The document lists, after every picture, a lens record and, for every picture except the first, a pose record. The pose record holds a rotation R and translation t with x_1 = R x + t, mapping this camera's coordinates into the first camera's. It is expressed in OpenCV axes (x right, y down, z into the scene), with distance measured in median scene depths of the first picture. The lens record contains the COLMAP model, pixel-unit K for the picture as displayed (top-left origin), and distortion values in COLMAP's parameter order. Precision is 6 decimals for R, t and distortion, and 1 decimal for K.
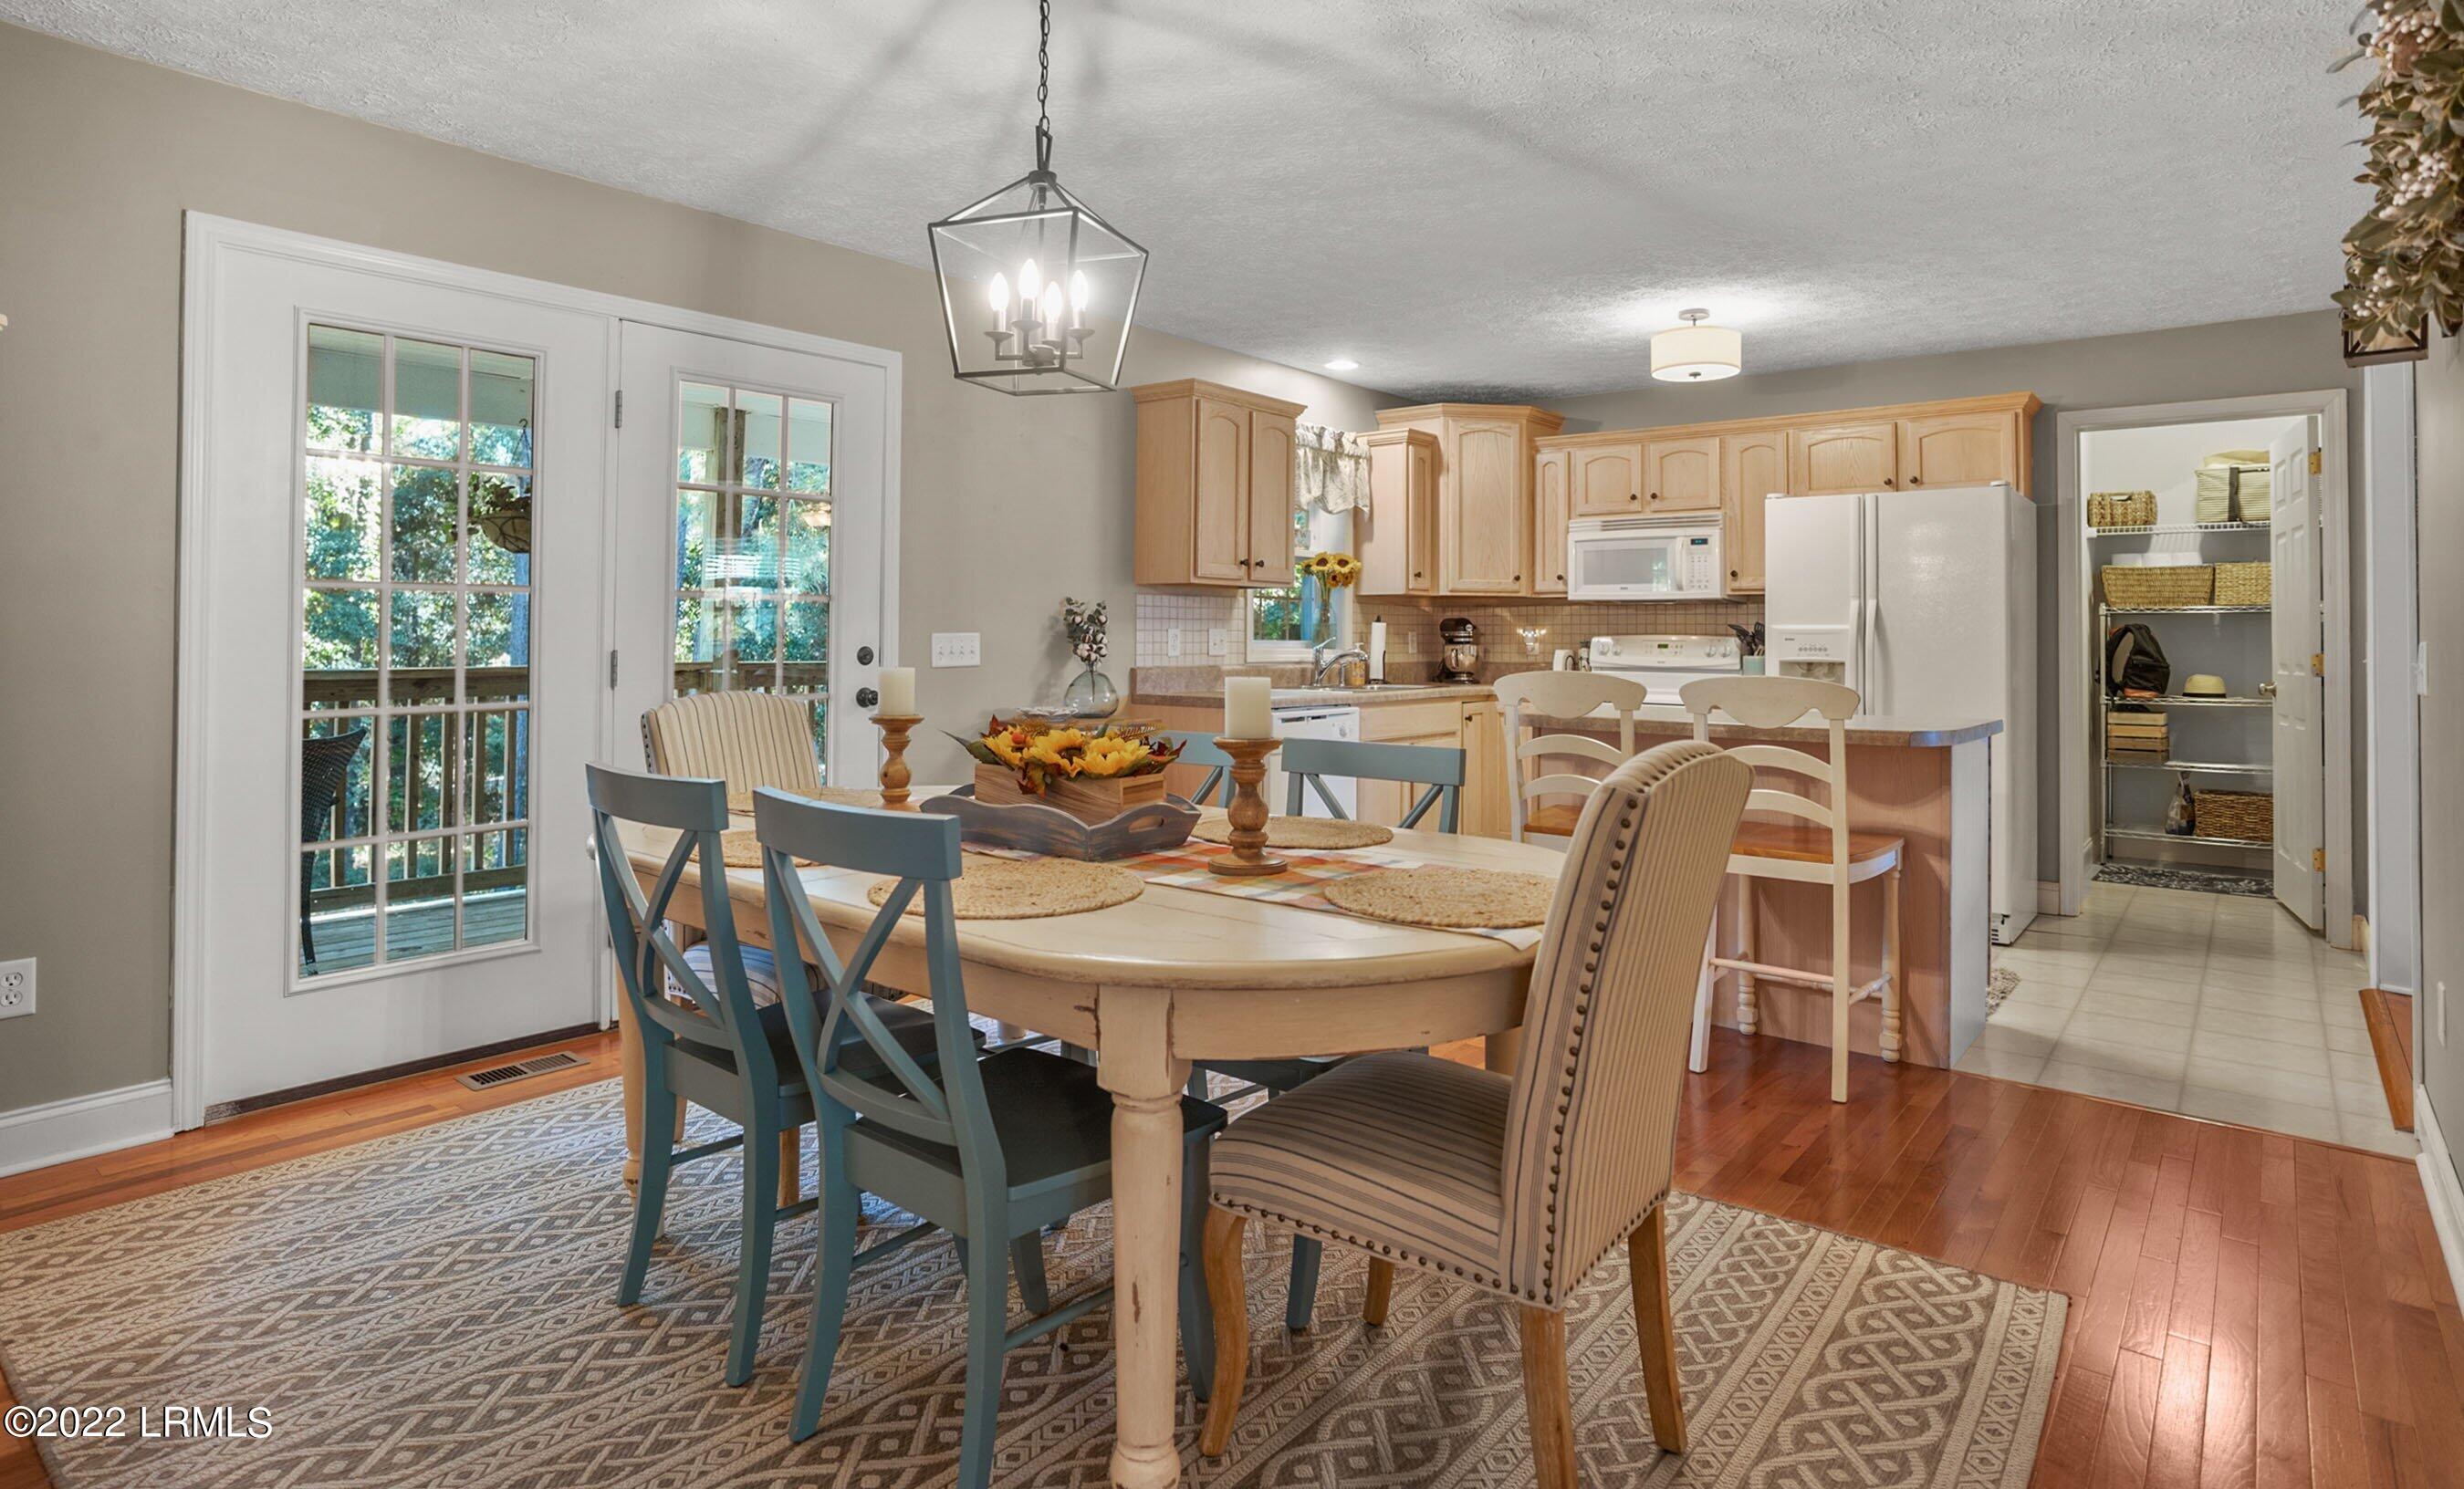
lens RADIAL K [[1325.8, 0, 1196.3], [0, 1325.8, 611.5], [0, 0, 1]] dist [-0.089149, 0.055540]
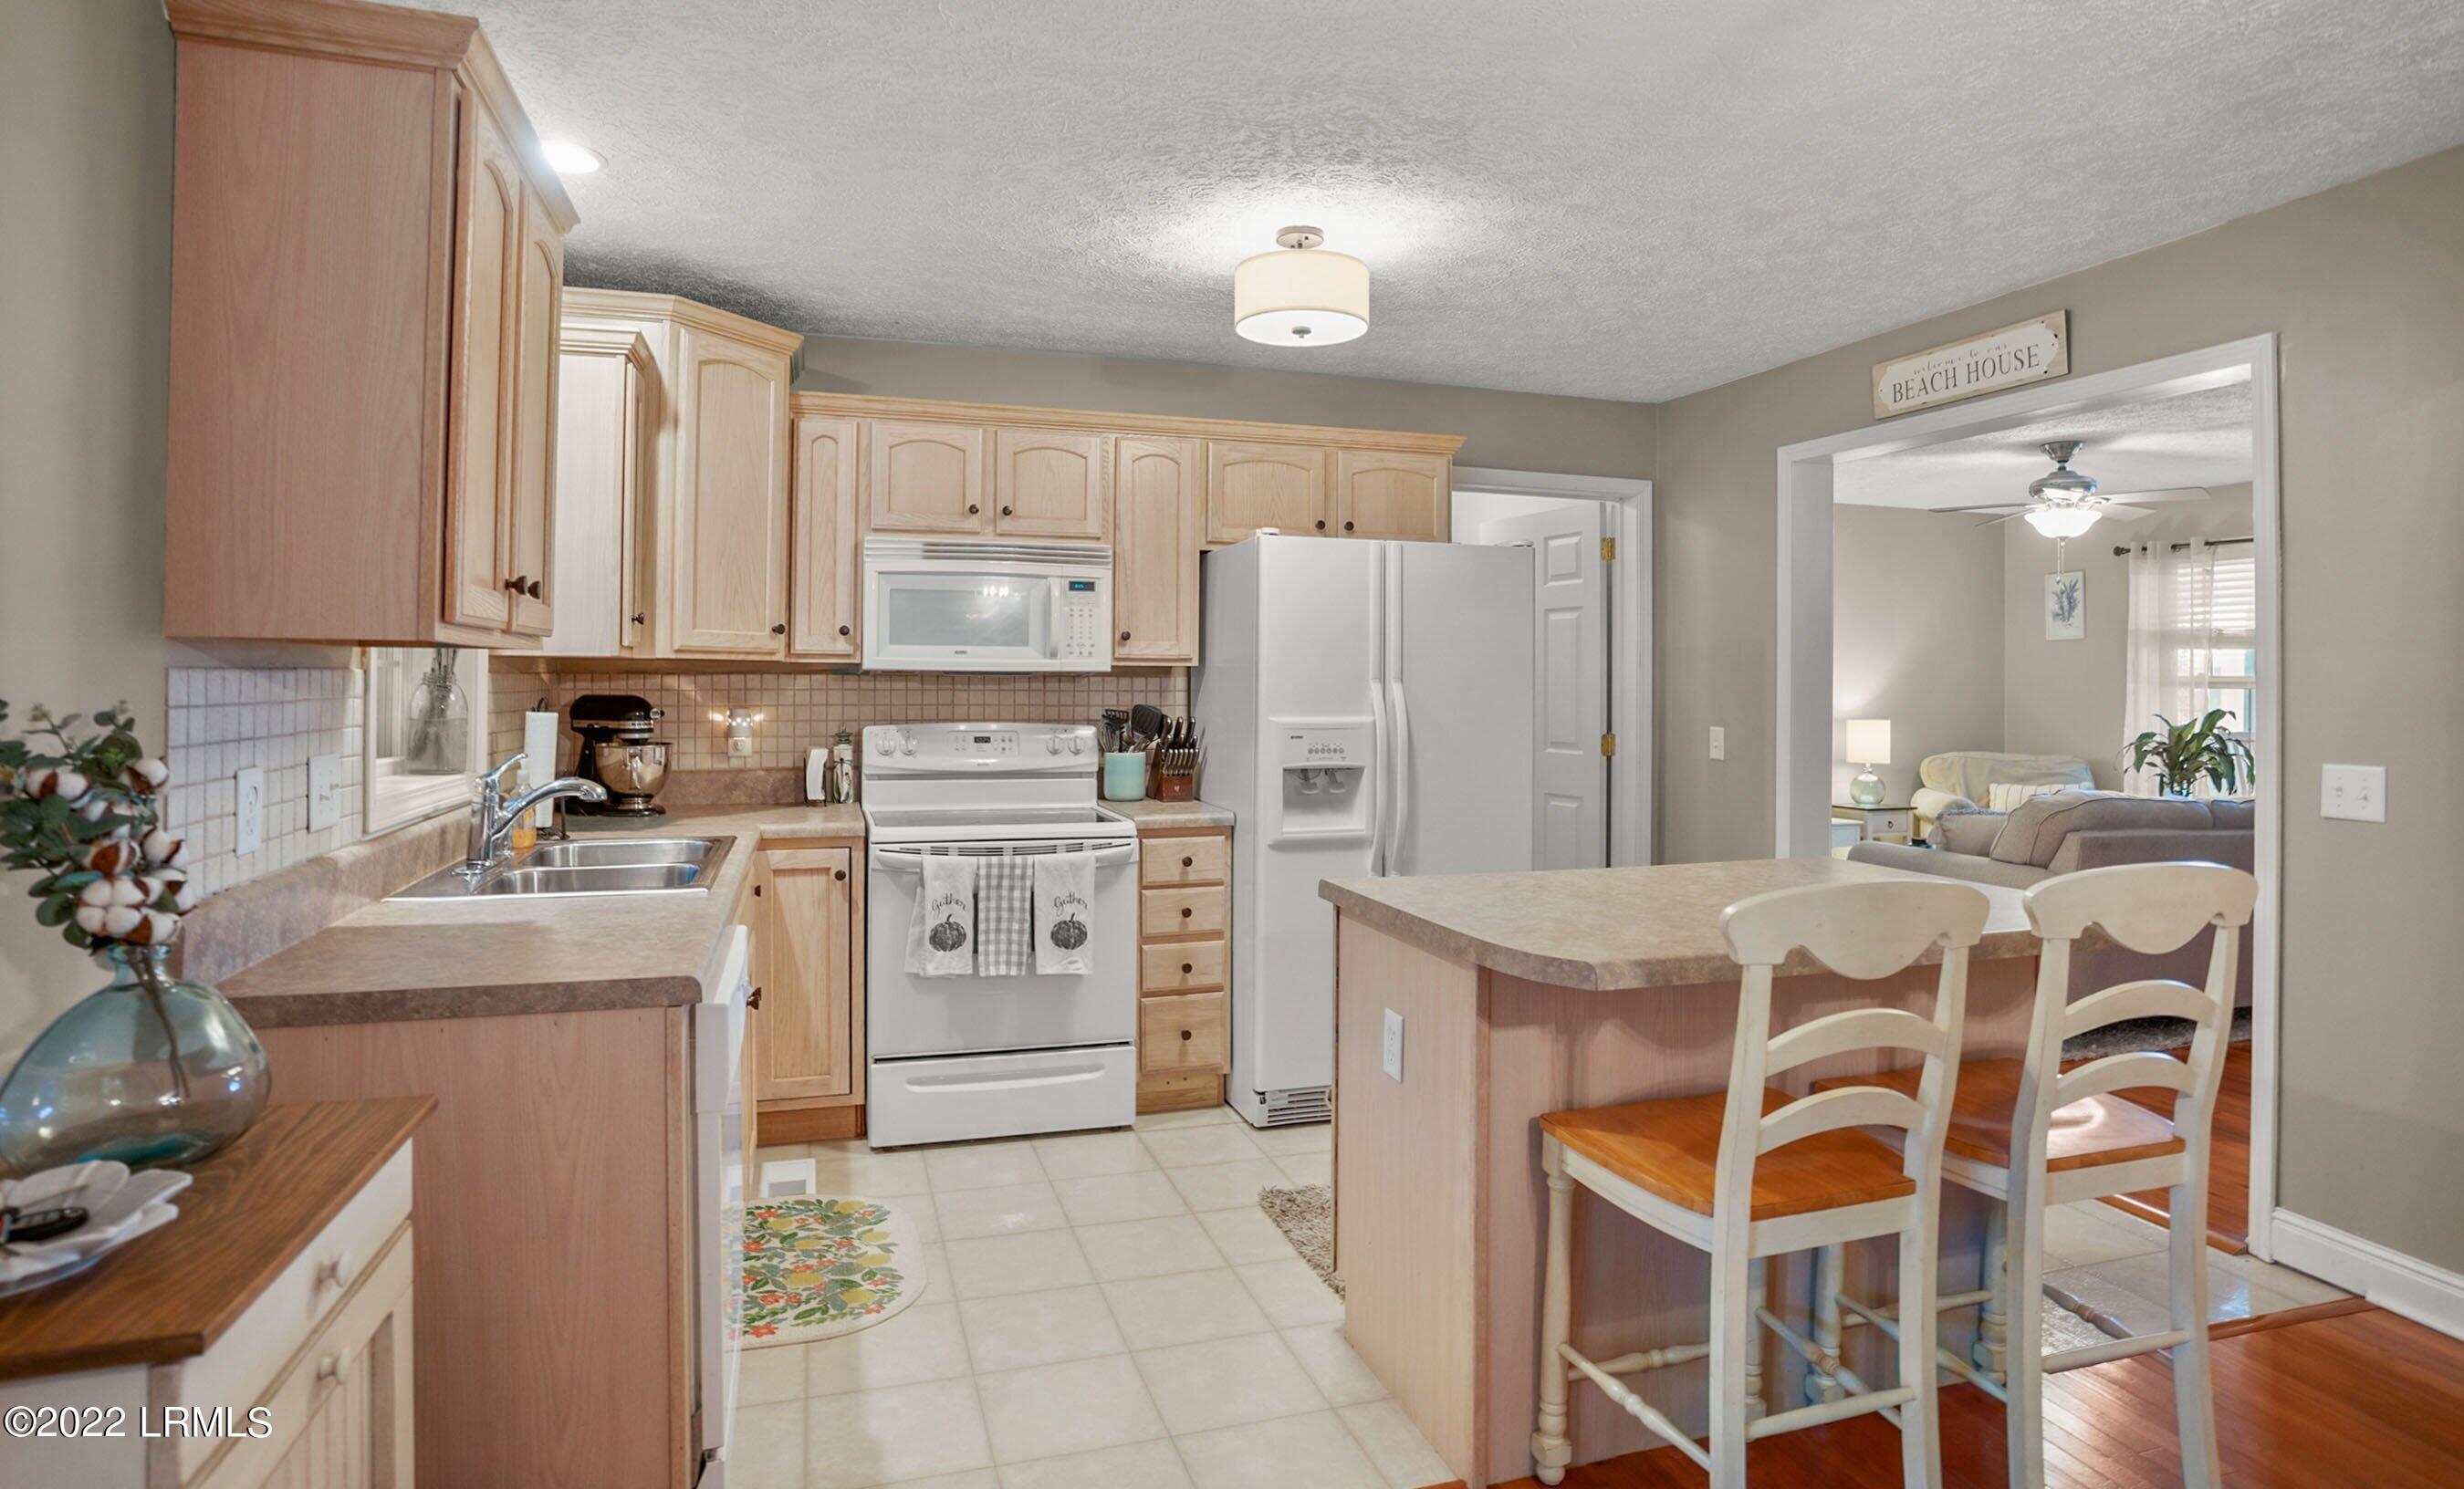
lens RADIAL K [[1321.6, 0, 1230.7], [0, 1321.6, 659.8], [0, 0, 1]] dist [-0.088259, 0.054496]
pose [[0.526340, 0.008451, 0.850232, -0.144622], [-0.019709, 0.999803, 0.002263, -0.018164], [-0.850046, -0.017949, 0.526403, 0.561053]]
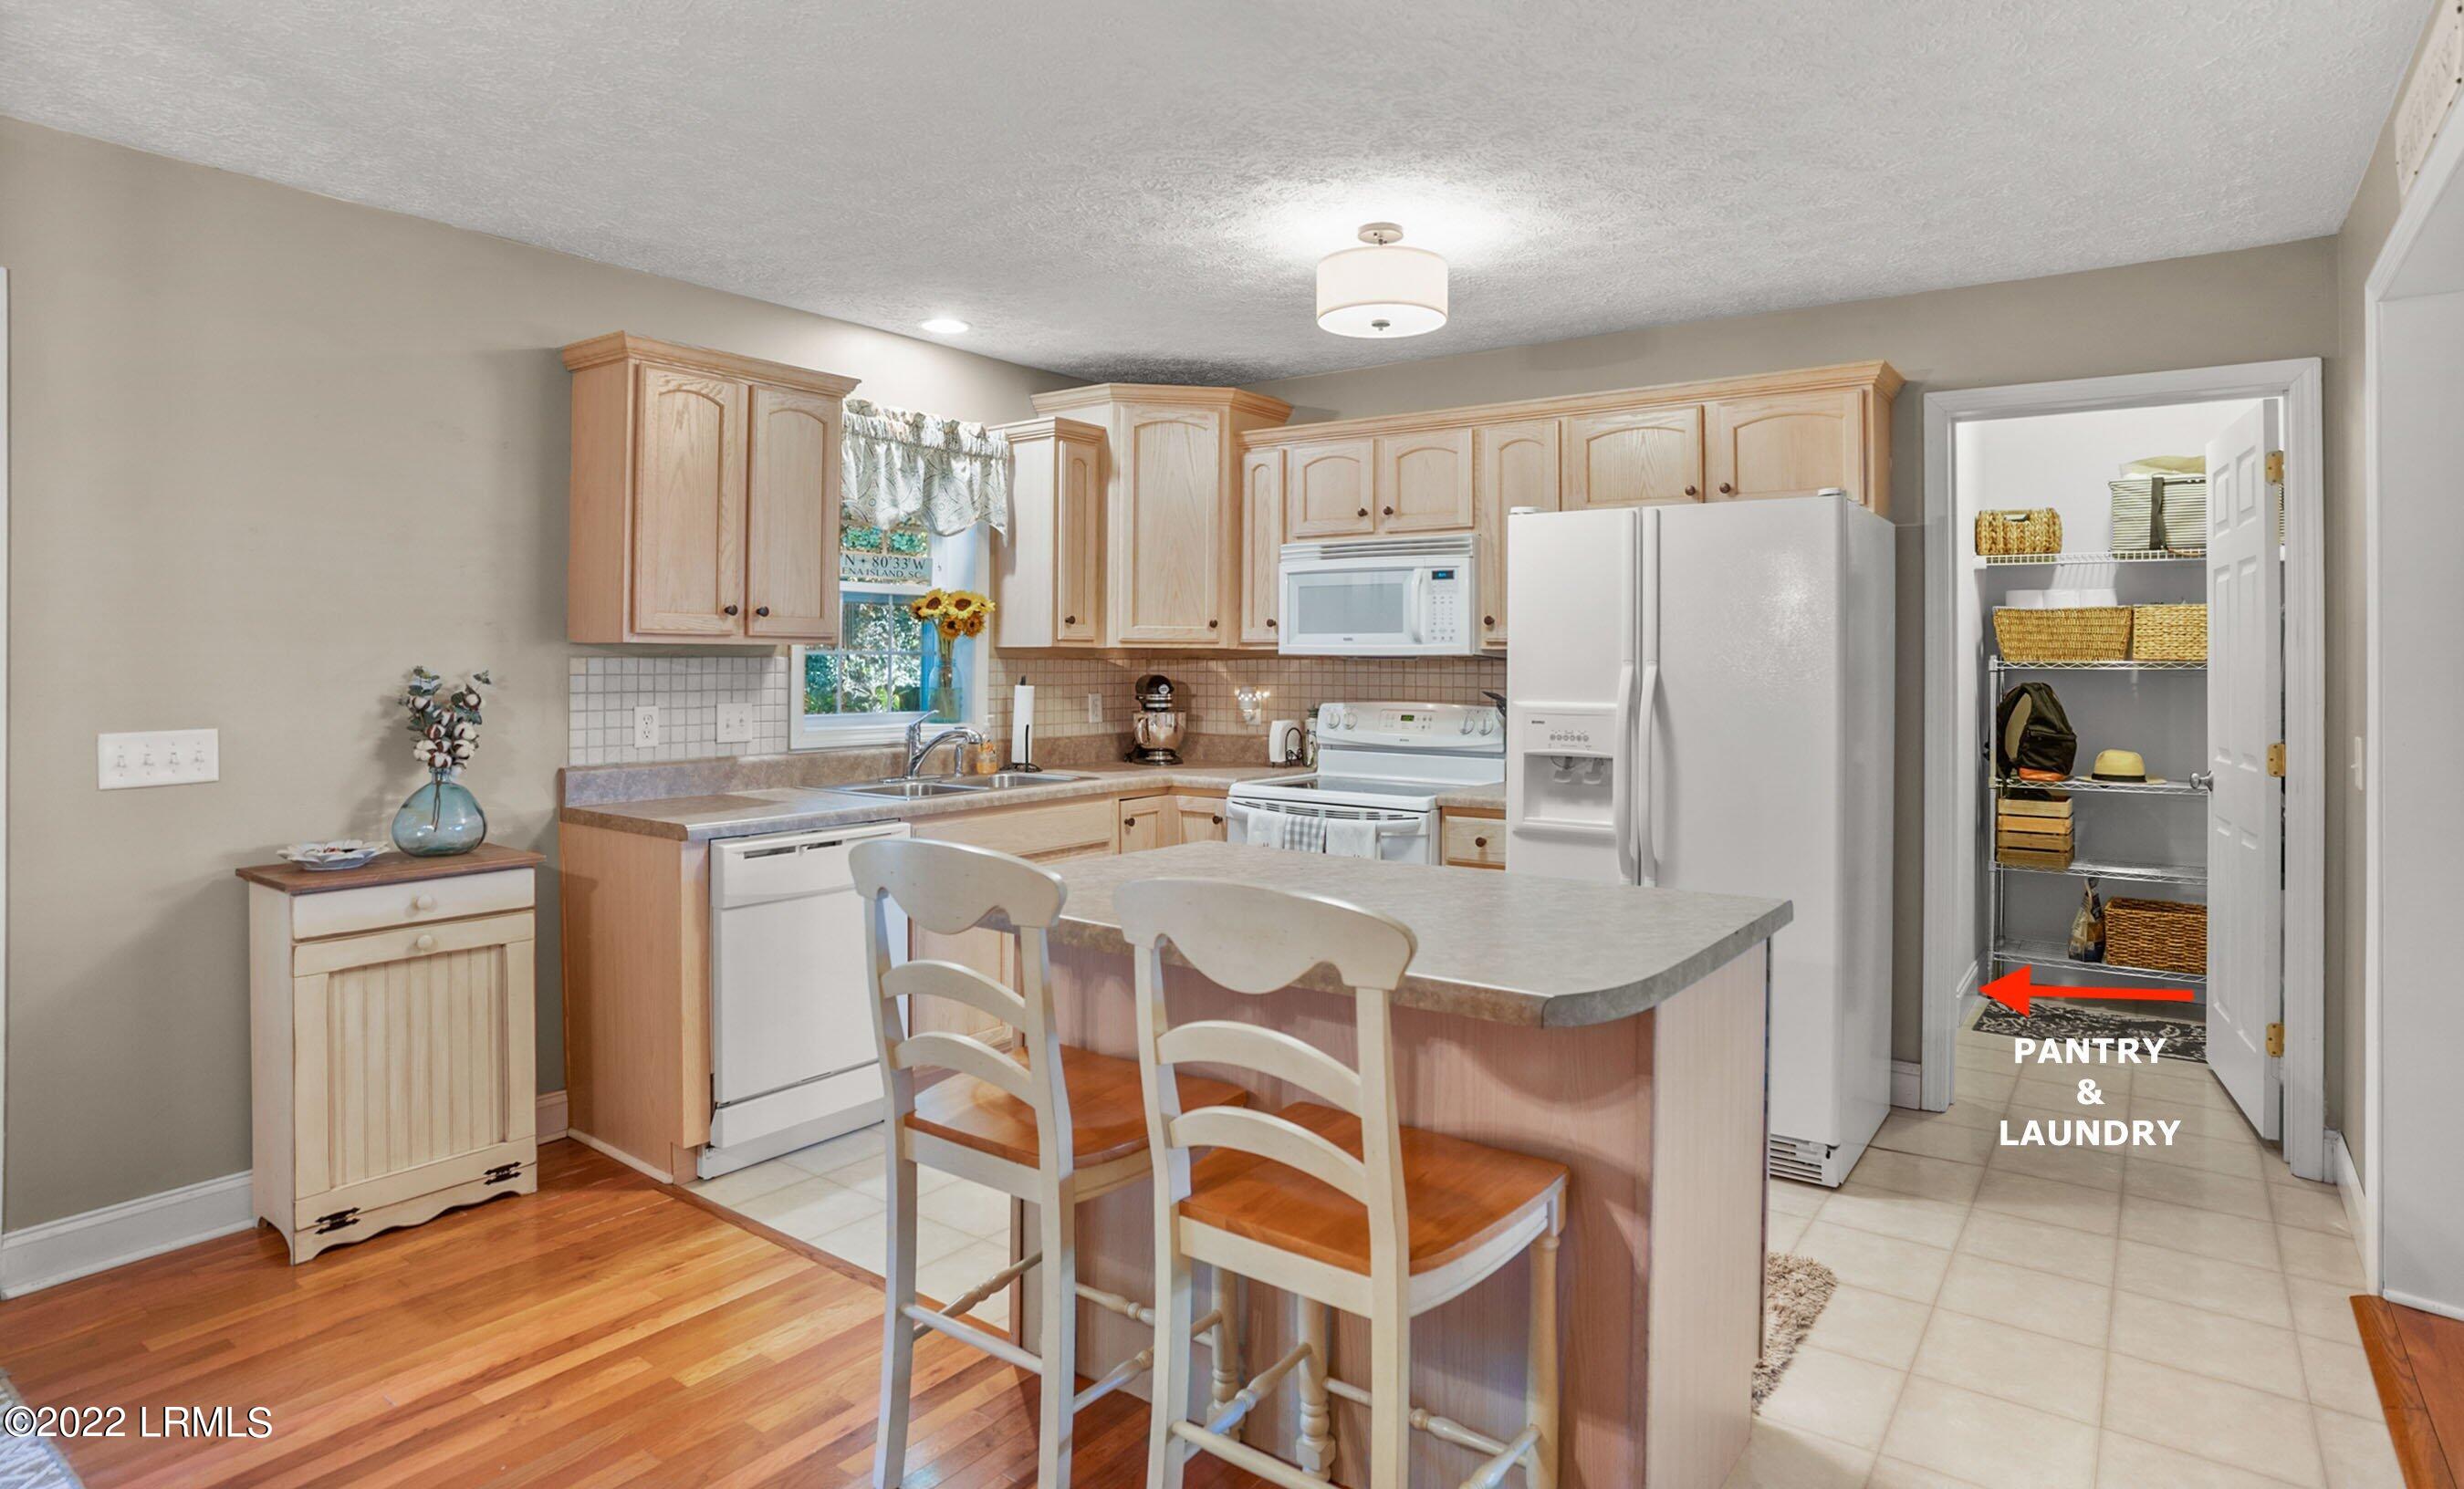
lens RADIAL K [[1342.4, 0, 1236.5], [0, 1342.4, 648.6], [0, 0, 1]] dist [-0.094984, 0.065309]
pose [[0.997218, -0.002427, 0.074496, 0.211200], [0.001432, 0.999909, 0.013411, -0.022713], [-0.074522, -0.013267, 0.997131, 0.274165]]
